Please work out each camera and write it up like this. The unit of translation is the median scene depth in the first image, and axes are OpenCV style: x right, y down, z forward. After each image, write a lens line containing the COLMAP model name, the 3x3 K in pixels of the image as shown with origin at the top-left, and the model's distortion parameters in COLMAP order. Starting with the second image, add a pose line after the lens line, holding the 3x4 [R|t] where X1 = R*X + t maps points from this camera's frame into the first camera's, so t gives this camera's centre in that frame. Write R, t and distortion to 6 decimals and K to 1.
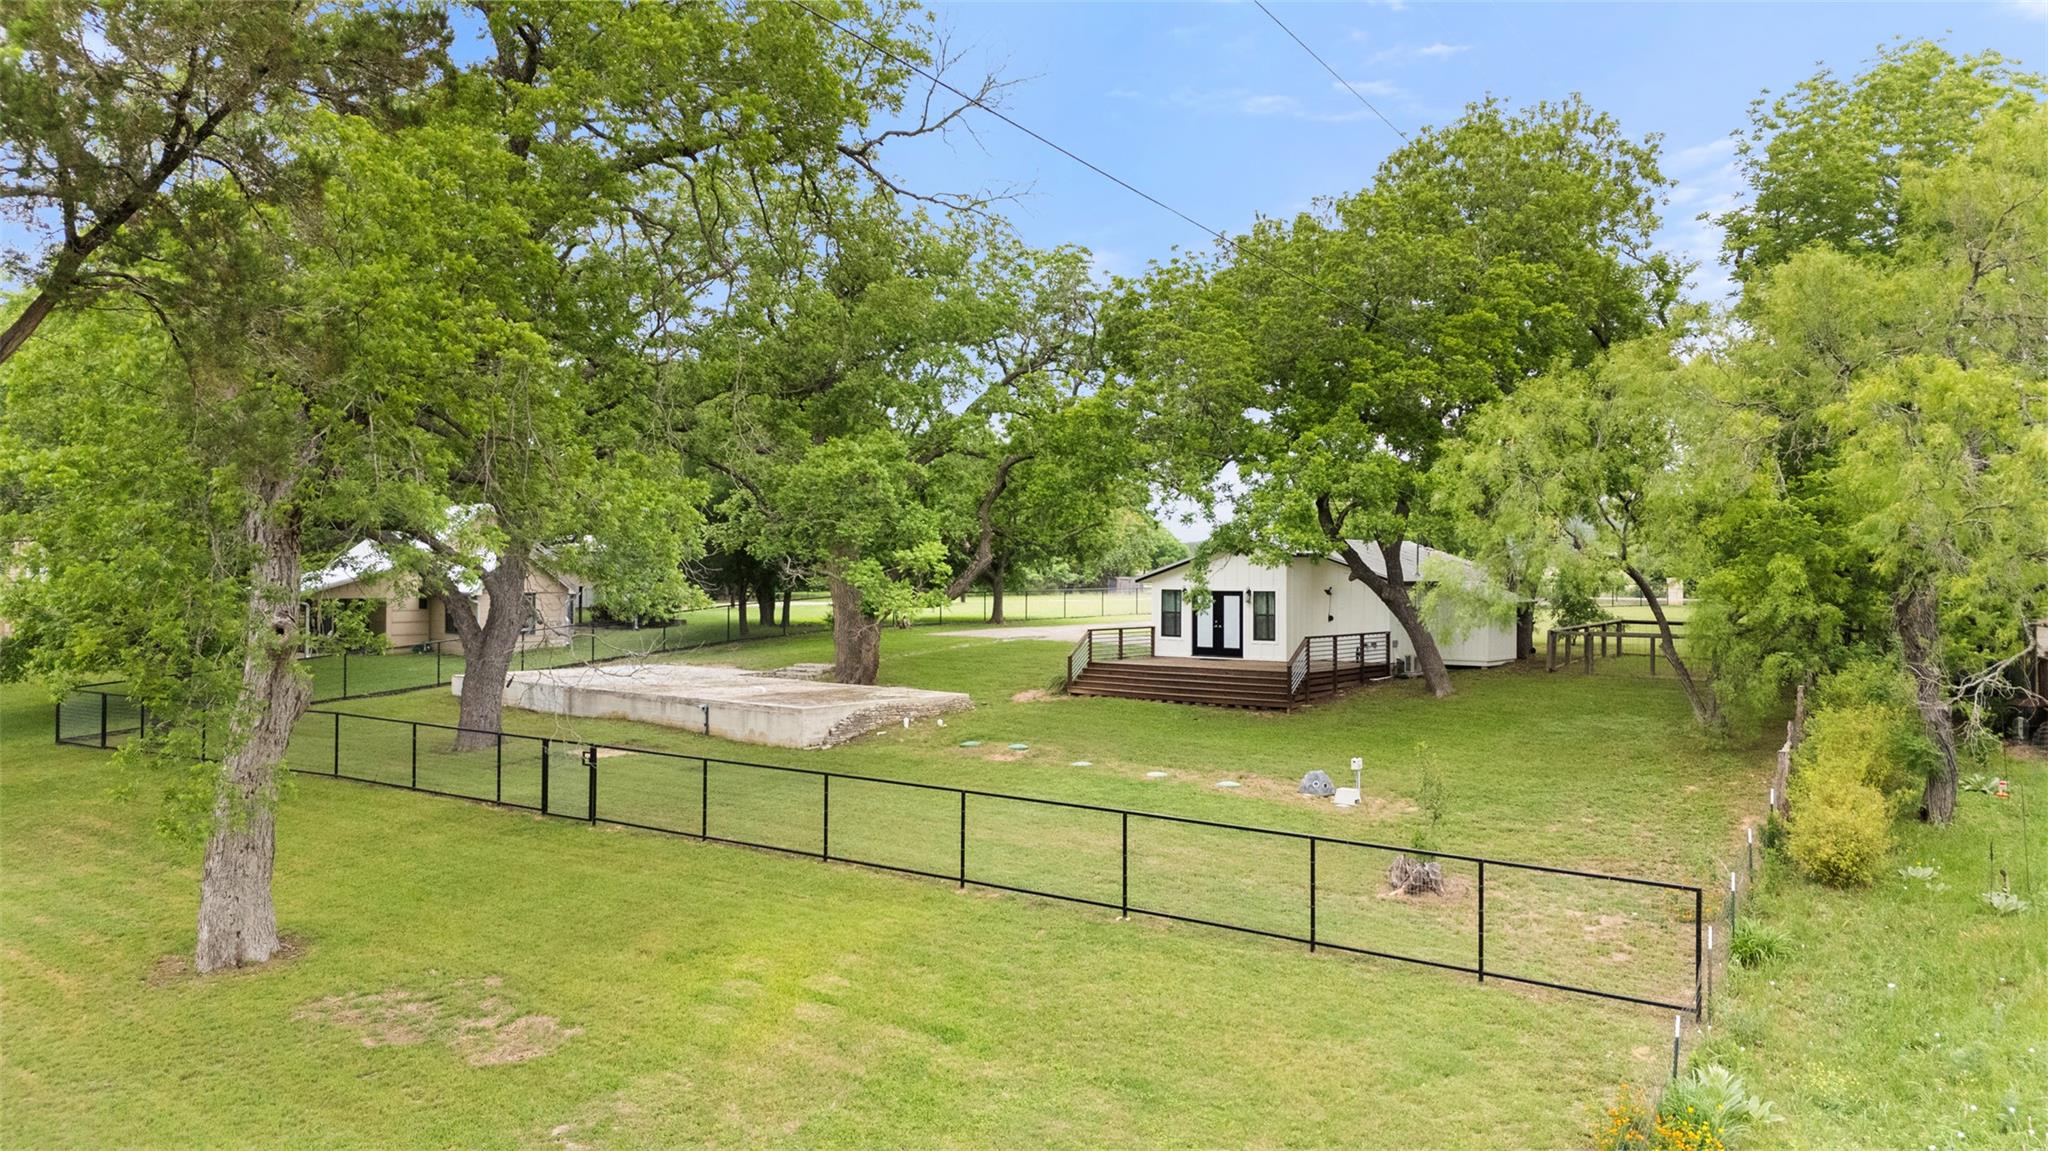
lens RADIAL K [[1484.3, 0, 1024.0], [0, 1484.3, 575.5], [0, 0, 1]] dist [0.073079, -0.059620]
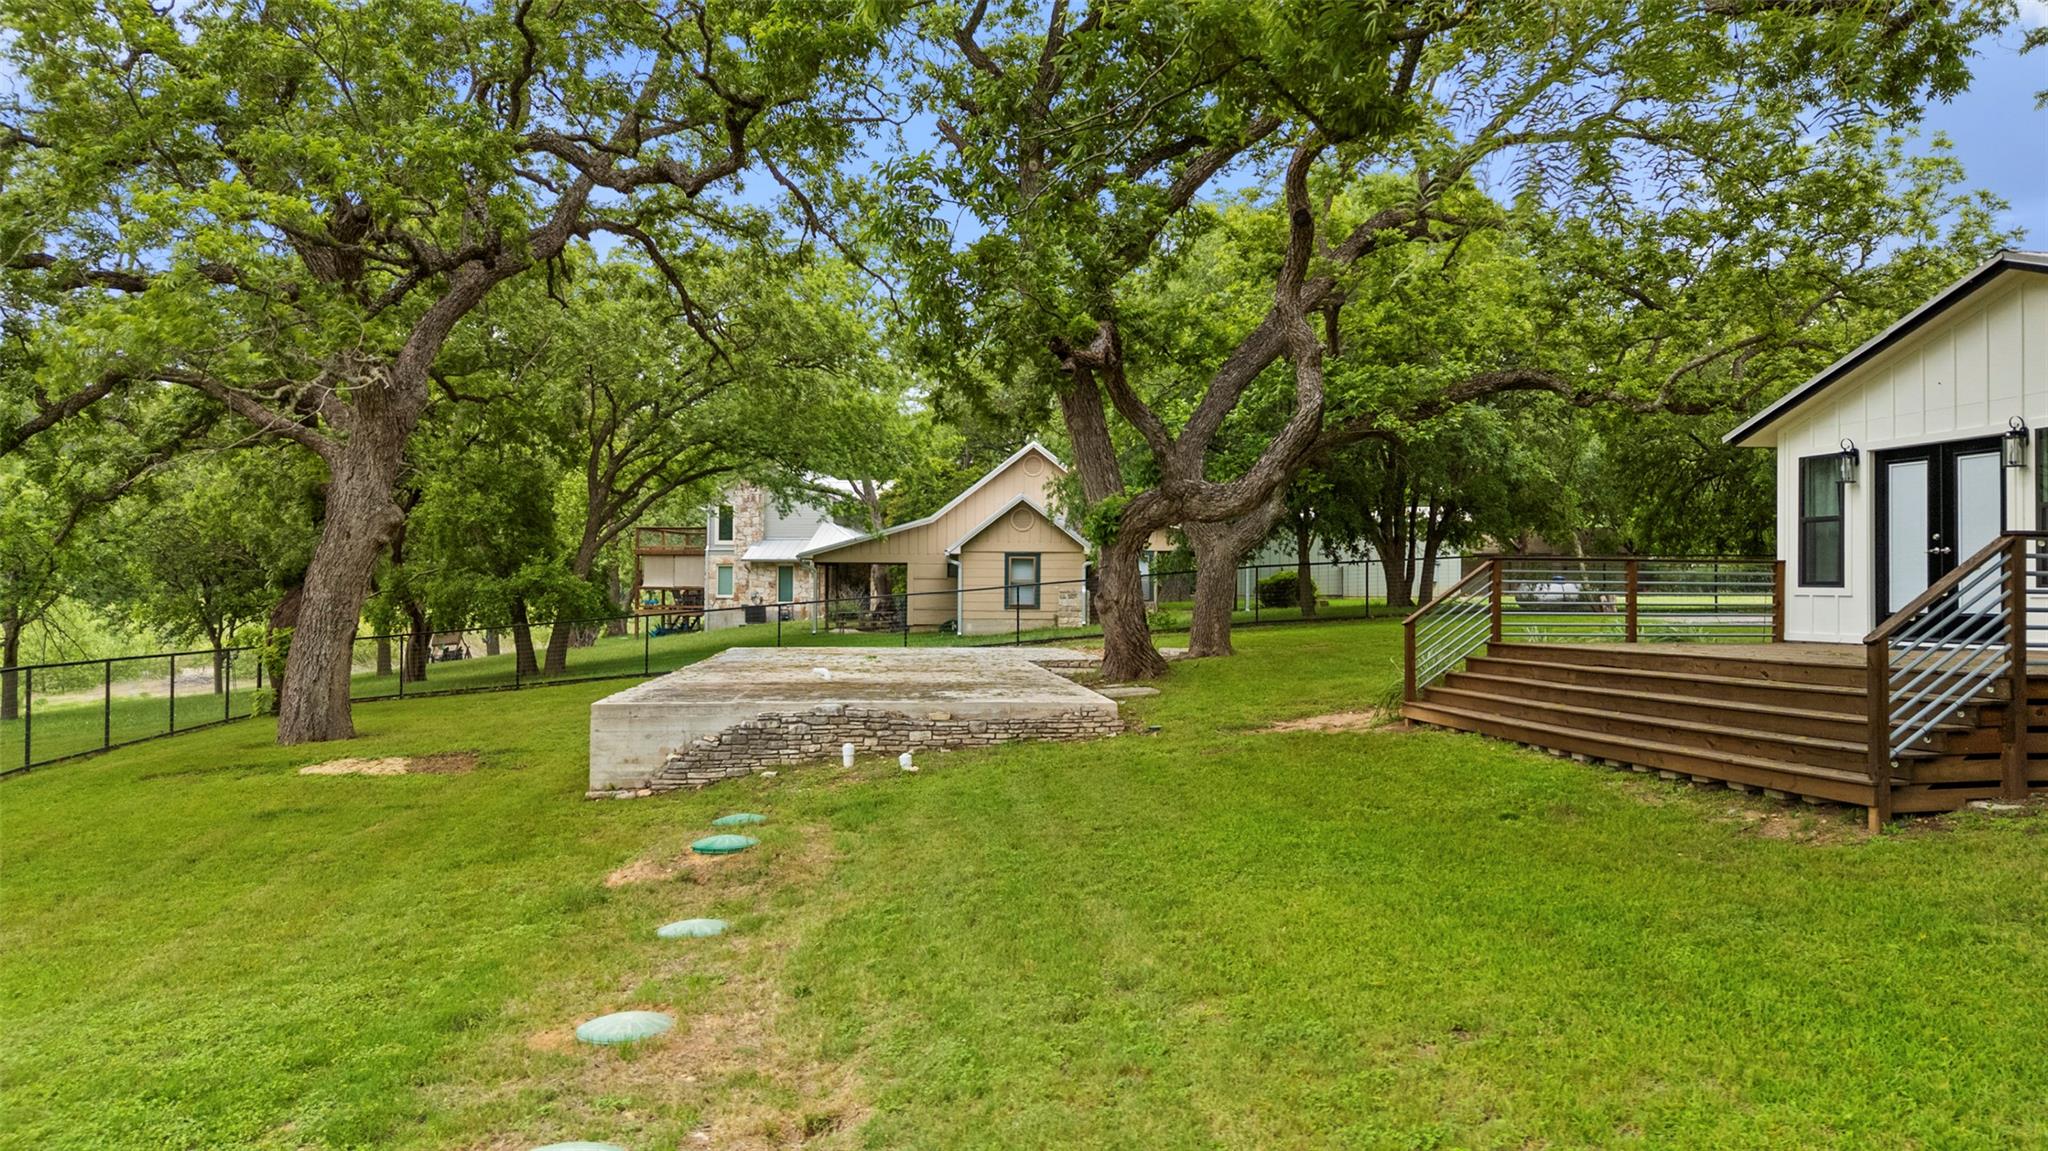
lens RADIAL K [[1484.3, 0, 1024.0], [0, 1484.3, 575.5], [0, 0, 1]] dist [0.073079, -0.059620]
pose [[0.724452, -0.010616, -0.689244, 0.216877], [-0.003140, 0.999820, -0.018699, 0.047077], [0.689318, 0.015711, 0.724288, 0.617095]]
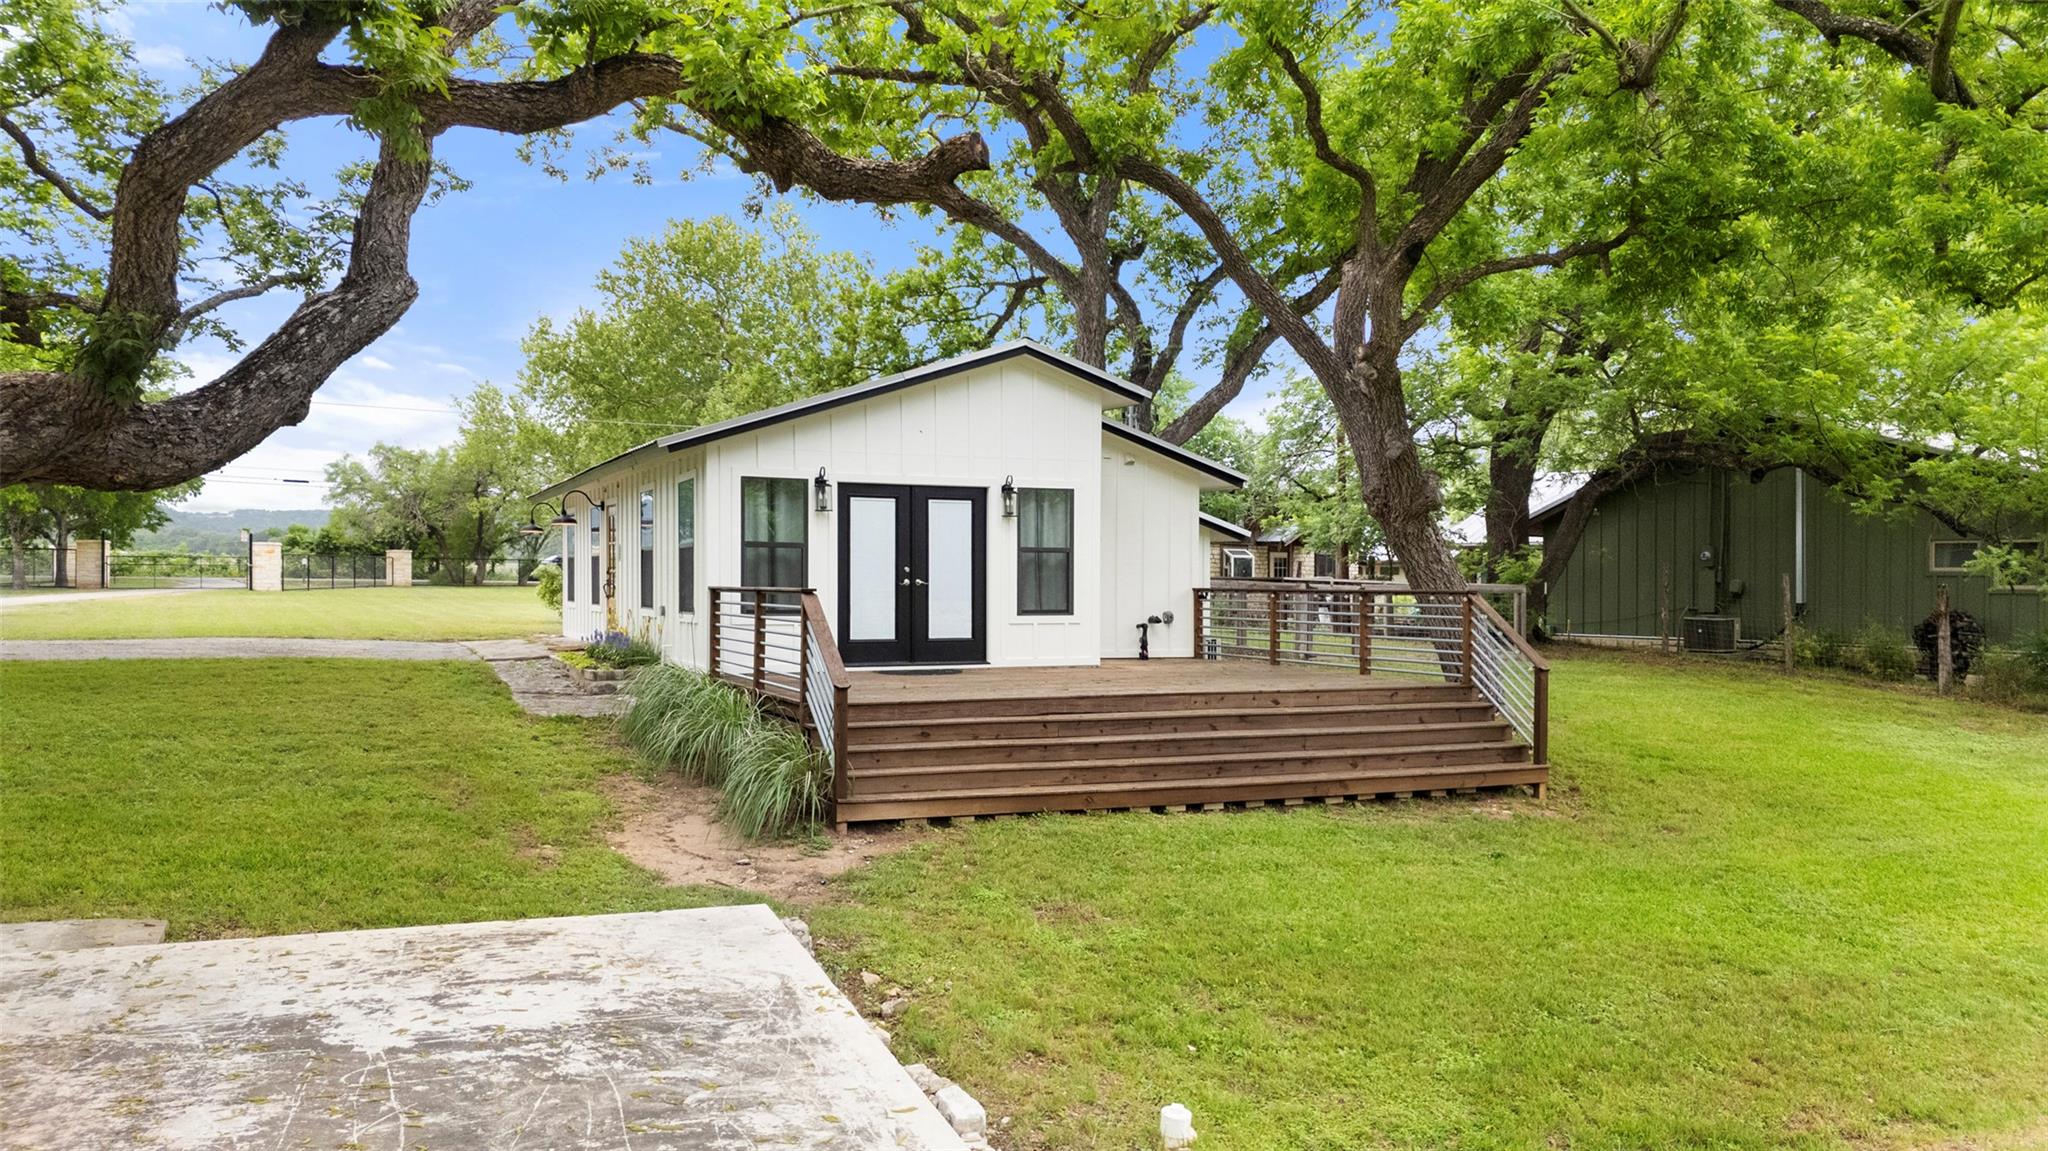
lens RADIAL K [[1484.3, 0, 1024.0], [0, 1484.3, 575.5], [0, 0, 1]] dist [0.073079, -0.059620]
pose [[0.538158, -0.000959, 0.842844, -0.166869], [-0.001423, 0.999997, 0.002047, 0.032055], [-0.842843, -0.002301, 0.538155, 0.782775]]
